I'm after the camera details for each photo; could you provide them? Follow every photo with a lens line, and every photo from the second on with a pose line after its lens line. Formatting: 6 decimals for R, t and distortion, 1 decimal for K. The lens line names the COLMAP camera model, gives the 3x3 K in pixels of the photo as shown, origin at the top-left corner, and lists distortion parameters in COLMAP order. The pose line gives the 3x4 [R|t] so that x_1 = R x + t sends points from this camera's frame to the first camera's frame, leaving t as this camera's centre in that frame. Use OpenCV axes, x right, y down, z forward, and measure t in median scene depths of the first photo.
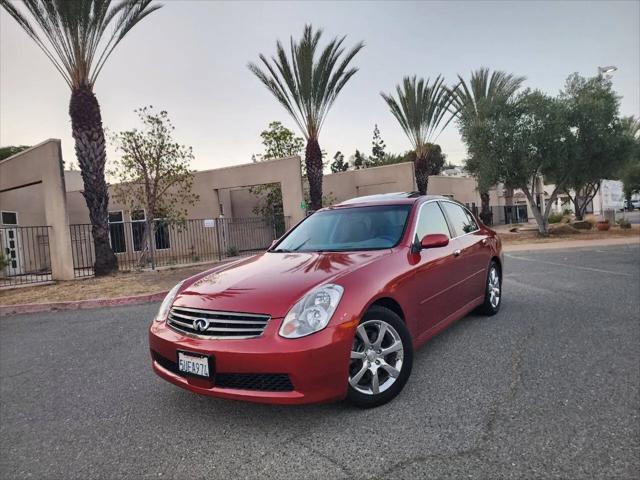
lens RADIAL K [[426.7, 0, 323.9], [0, 426.7, 242.9], [0, 0, 1]] dist [0.075143, -0.068705]
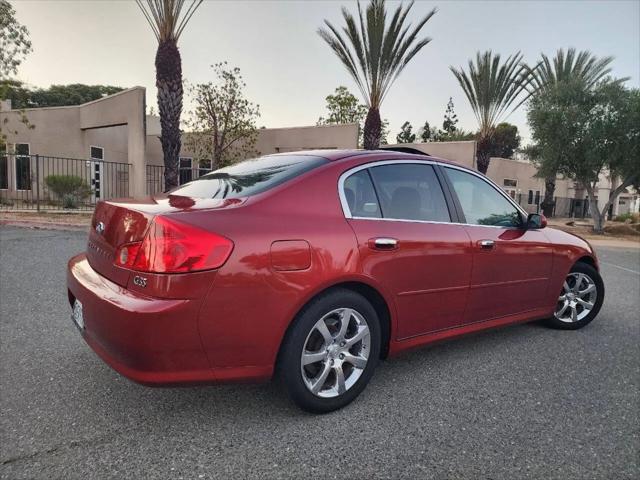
lens RADIAL K [[426.7, 0, 321.2], [0, 426.7, 244.2], [0, 0, 1]] dist [0.075143, -0.068705]
pose [[0.982050, 0.139445, -0.127017, 0.023622], [-0.128972, 0.987799, 0.087285, 0.003568], [0.137639, -0.069336, 0.988053, -0.044446]]
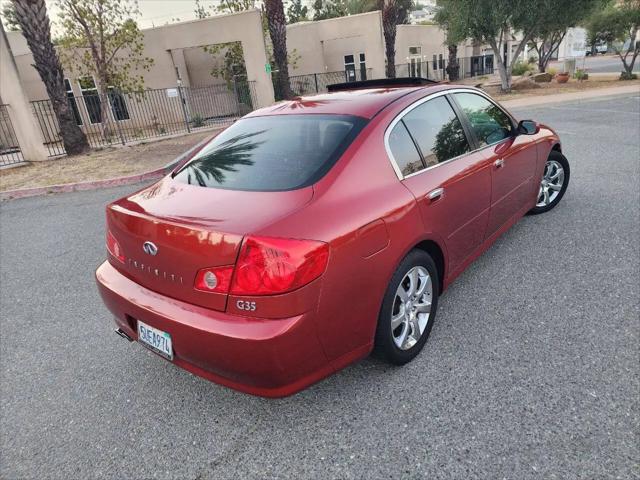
lens RADIAL K [[426.7, 0, 327.6], [0, 426.7, 242.5], [0, 0, 1]] dist [0.075143, -0.068705]
pose [[0.994695, -0.065704, 0.079148, -0.016648], [0.037563, 0.948299, 0.315147, -0.016140], [-0.095762, -0.310502, 0.945737, -0.039859]]
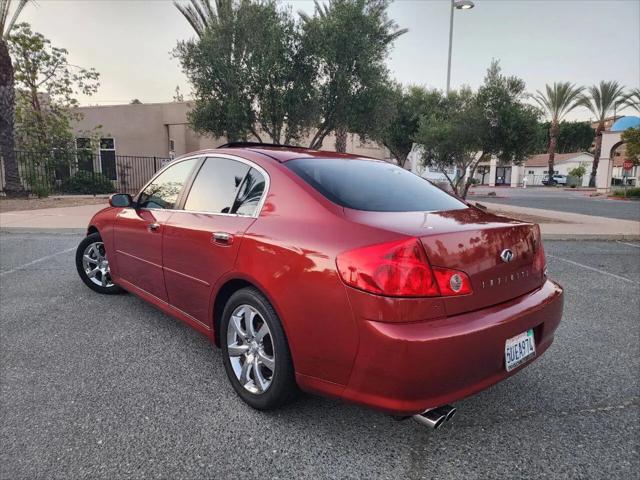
lens RADIAL K [[426.7, 0, 316.5], [0, 426.7, 237.4], [0, 0, 1]] dist [0.075143, -0.068705]
pose [[0.994864, 0.084770, 0.055320, 0.460462], [-0.090125, 0.990608, 0.102827, -0.041934], [-0.046084, -0.107284, 0.993160, 0.213603]]
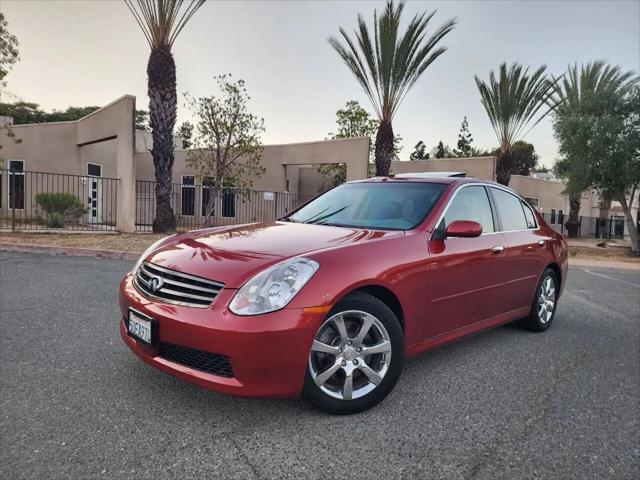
lens RADIAL K [[426.7, 0, 323.6], [0, 426.7, 247.0], [0, 0, 1]] dist [0.075143, -0.068705]
pose [[0.978149, 0.134903, -0.158193, 0.024760], [-0.128508, 0.990446, 0.050027, 0.004306], [0.163430, -0.028605, 0.986140, 0.028933]]
